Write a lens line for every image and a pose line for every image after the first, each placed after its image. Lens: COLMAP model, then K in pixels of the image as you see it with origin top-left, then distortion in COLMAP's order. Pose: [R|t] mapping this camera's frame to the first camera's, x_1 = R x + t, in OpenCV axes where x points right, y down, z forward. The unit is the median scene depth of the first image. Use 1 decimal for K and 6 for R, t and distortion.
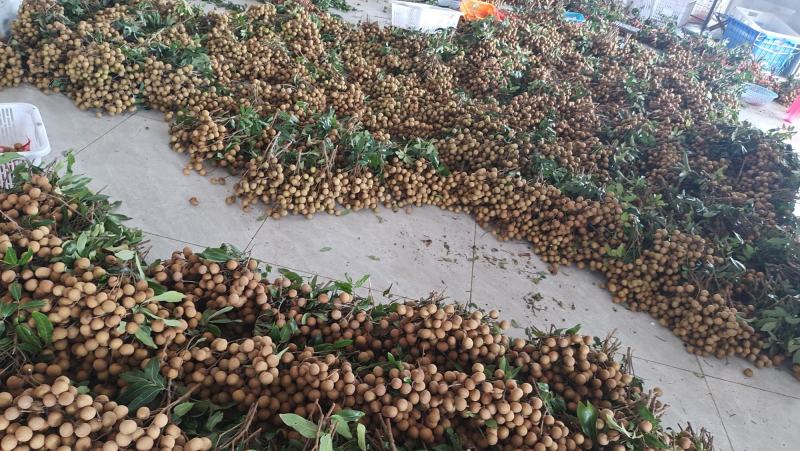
lens RADIAL K [[590.7, 0, 400.0], [0, 590.7, 225.5], [0, 0, 1]] dist [0.058654, -0.093796]
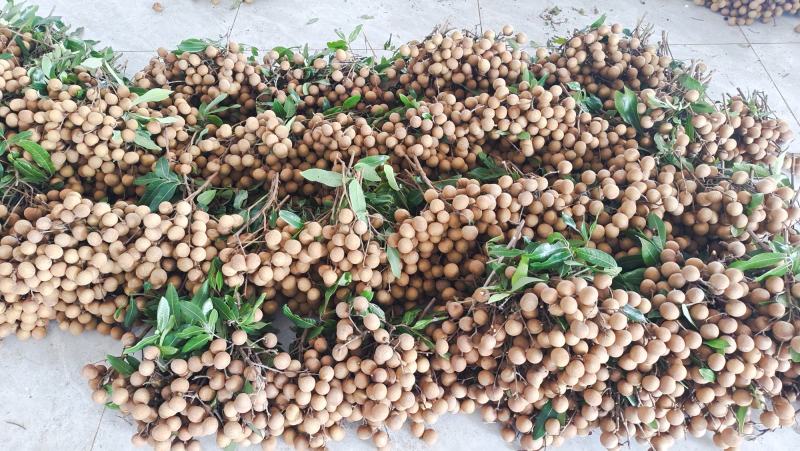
lens RADIAL K [[590.7, 0, 400.0], [0, 590.7, 225.5], [0, 0, 1]] dist [0.058654, -0.093796]
pose [[0.966371, -0.240663, -0.090597, 0.013976], [0.257000, 0.915939, 0.308231, 0.111552], [0.008802, -0.321149, 0.946988, 0.062230]]
